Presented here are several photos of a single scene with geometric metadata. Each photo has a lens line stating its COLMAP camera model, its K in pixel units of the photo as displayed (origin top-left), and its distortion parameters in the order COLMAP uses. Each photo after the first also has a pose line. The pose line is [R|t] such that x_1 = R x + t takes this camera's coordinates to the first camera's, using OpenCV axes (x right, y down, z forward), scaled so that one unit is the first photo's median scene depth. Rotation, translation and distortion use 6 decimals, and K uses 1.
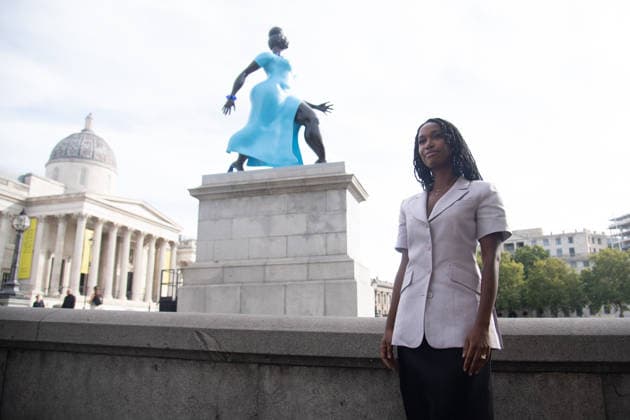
lens RADIAL K [[479.2, 0, 343.1], [0, 479.2, 208.8], [0, 0, 1]] dist [-0.102698, 0.050448]
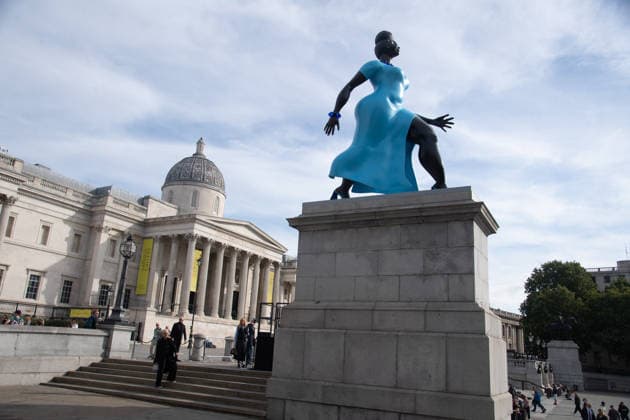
lens RADIAL K [[421.2, 0, 315.0], [0, 421.2, 210.0], [0, 0, 1]] dist [-0.028542, 0.002659]
pose [[0.962677, 0.001392, -0.270650, -0.056388], [-0.005495, 0.999881, -0.014402, -0.044548], [0.270598, 0.015351, 0.962570, 0.228967]]
